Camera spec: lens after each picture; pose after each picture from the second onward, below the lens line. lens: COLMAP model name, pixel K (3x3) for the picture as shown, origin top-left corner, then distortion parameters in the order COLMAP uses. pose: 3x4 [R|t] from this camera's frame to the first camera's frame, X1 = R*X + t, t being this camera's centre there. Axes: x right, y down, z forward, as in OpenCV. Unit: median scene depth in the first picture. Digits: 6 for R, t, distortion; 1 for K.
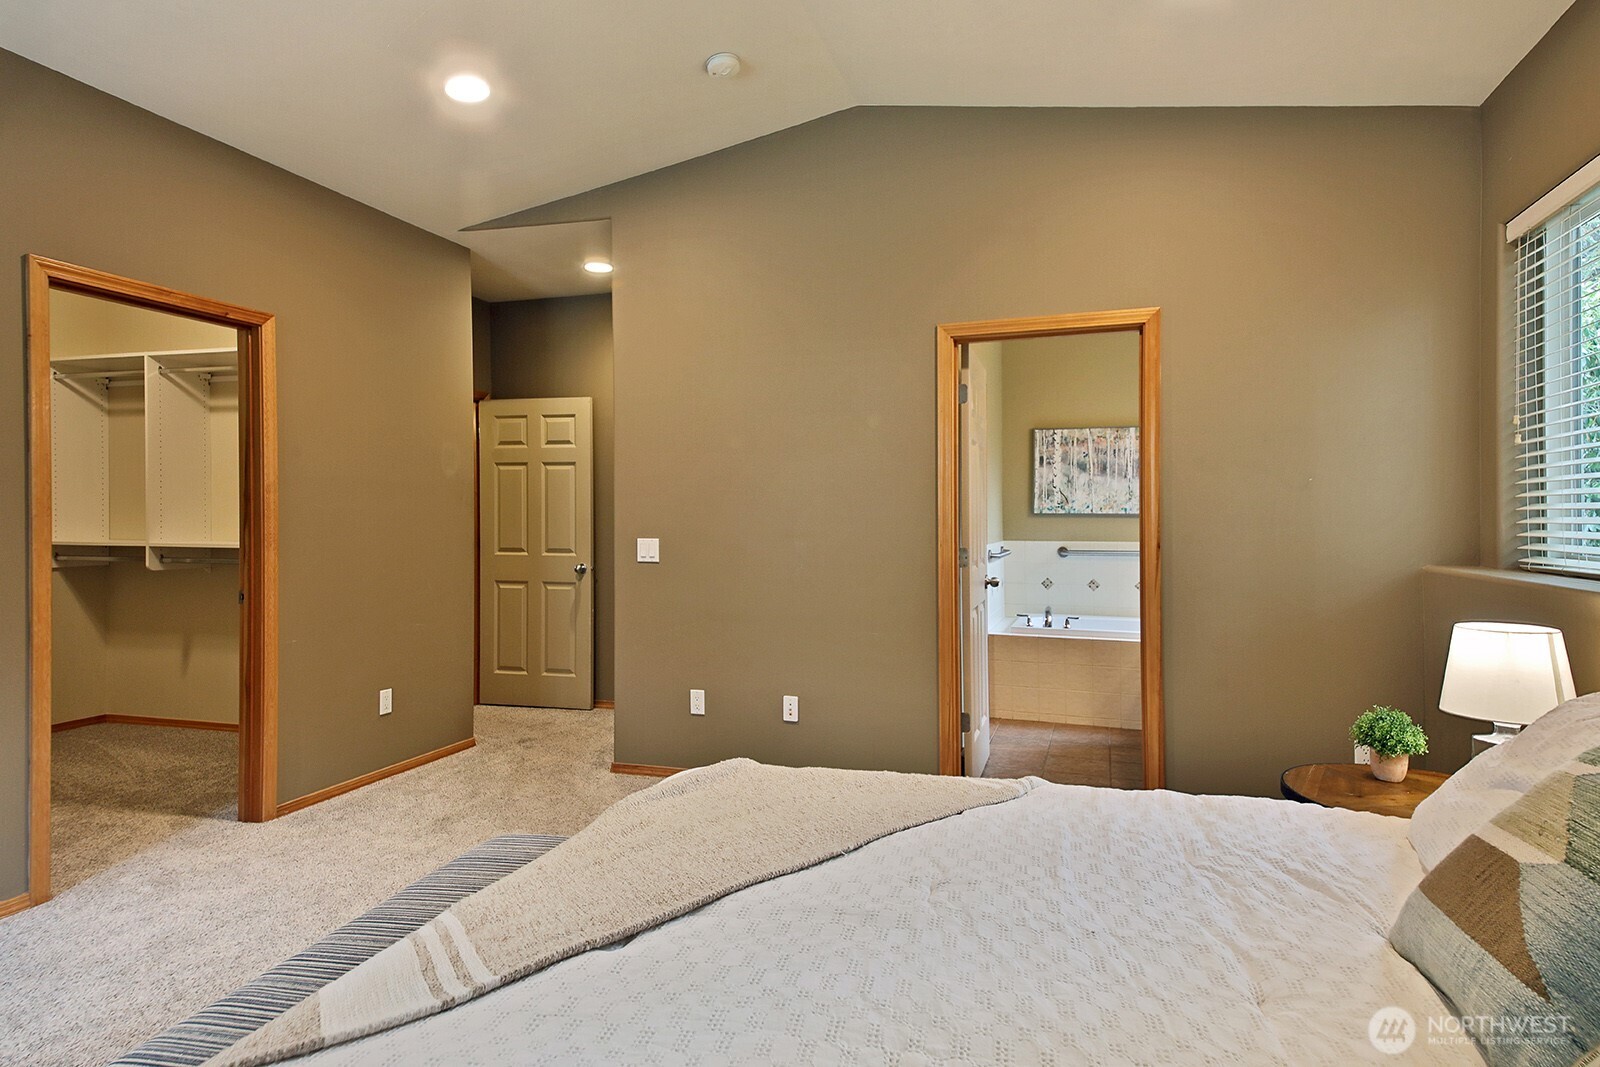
lens RADIAL K [[888.7, 0, 820.4], [0, 888.7, 510.4], [0, 0, 1]] dist [0.008577, -0.001291]
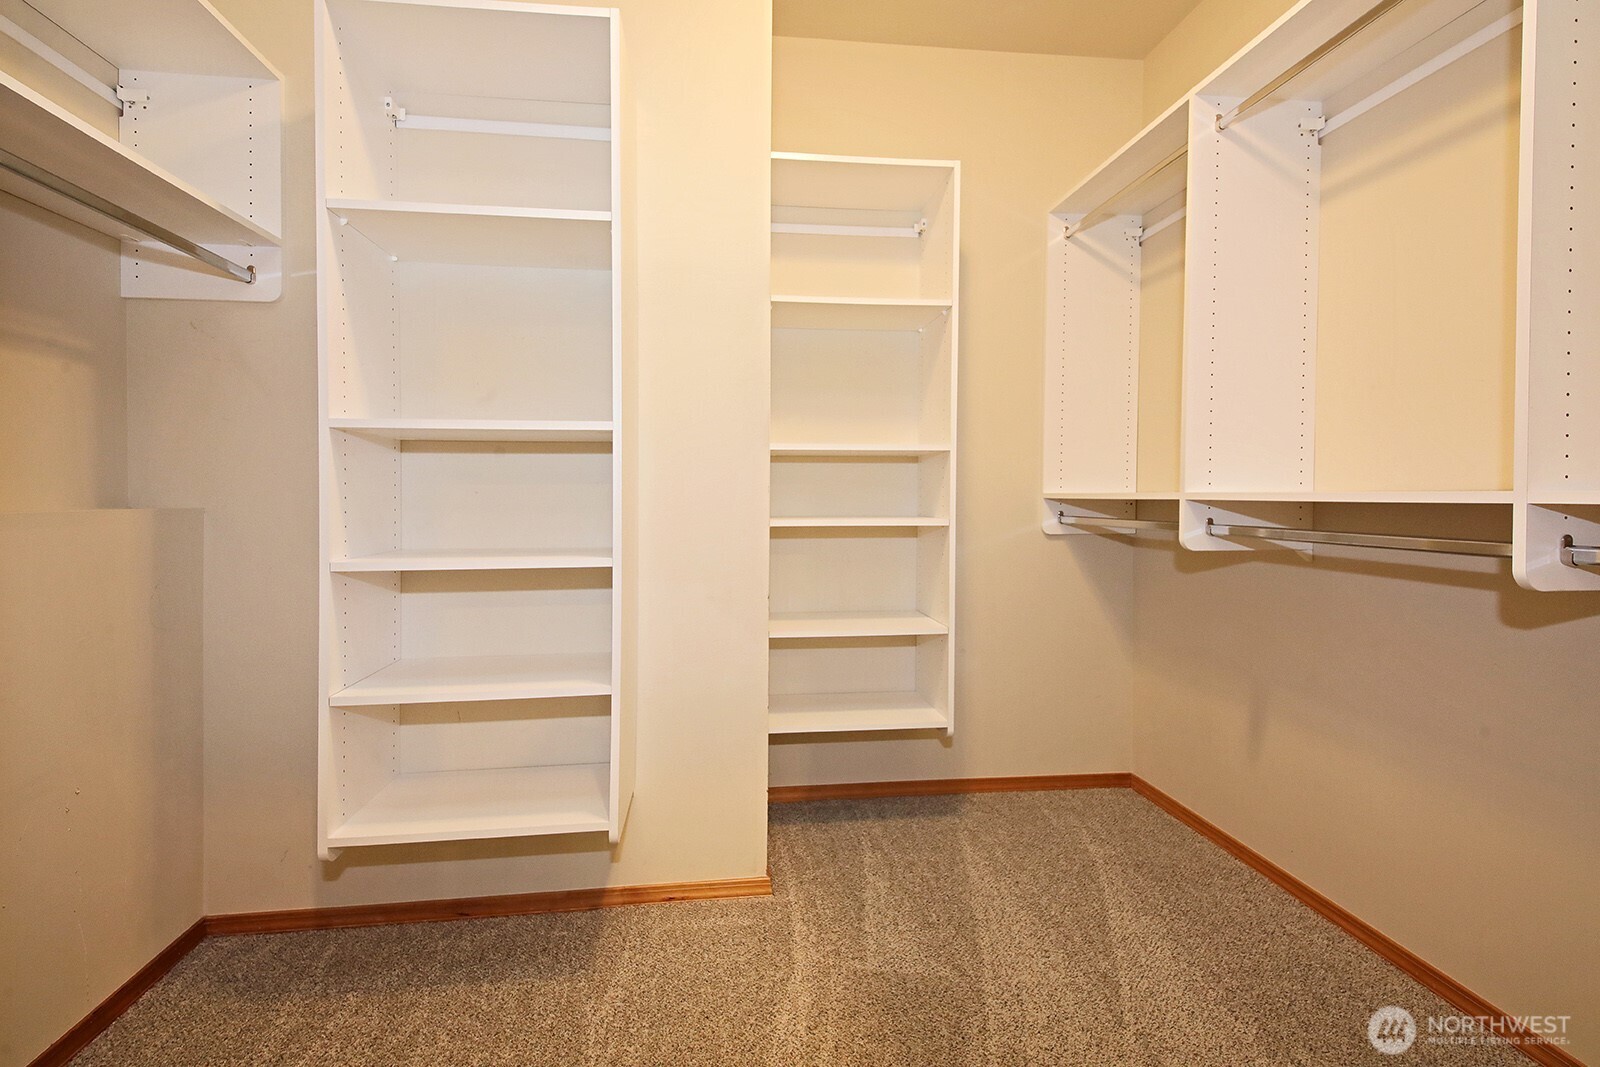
lens RADIAL K [[771.2, 0, 800.2], [0, 771.2, 510.9], [0, 0, 1]] dist [0.000733, 0.000082]
pose [[0.423074, 0.025811, -0.905727, -0.444374], [-0.002453, 0.999623, 0.027341, 0.033812], [0.906092, -0.009345, 0.422978, 0.605479]]
